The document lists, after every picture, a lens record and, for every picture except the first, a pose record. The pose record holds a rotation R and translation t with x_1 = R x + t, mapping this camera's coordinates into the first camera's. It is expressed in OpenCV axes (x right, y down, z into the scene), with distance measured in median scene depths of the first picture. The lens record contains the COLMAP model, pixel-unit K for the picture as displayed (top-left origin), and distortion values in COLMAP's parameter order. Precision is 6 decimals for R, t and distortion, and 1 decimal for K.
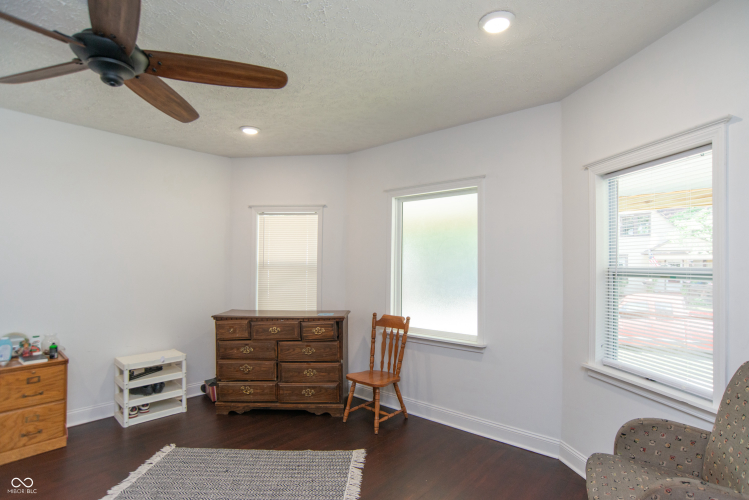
lens RADIAL K [[381.4, 0, 384.2], [0, 381.4, 258.4], [0, 0, 1]] dist [-0.084734, 0.047519]
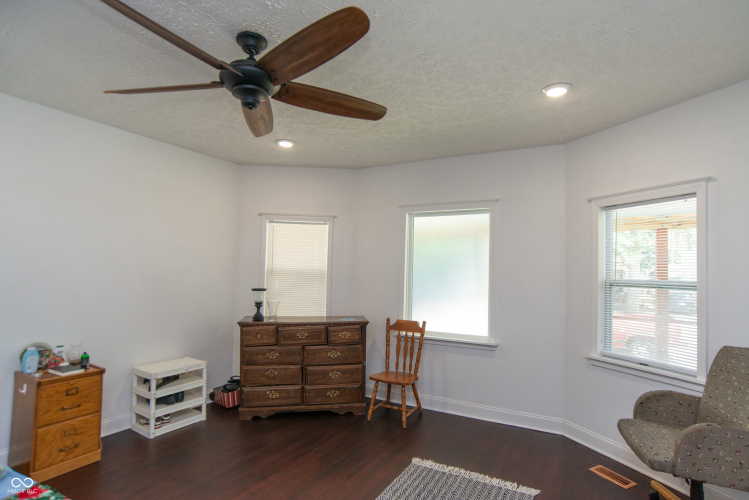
lens RADIAL K [[381.4, 0, 384.2], [0, 381.4, 258.4], [0, 0, 1]] dist [-0.084734, 0.047519]
pose [[0.979988, 0.020535, 0.197996, -0.283126], [-0.017406, 0.999695, -0.017530, -0.008711], [-0.198296, 0.013733, 0.980046, -0.076080]]
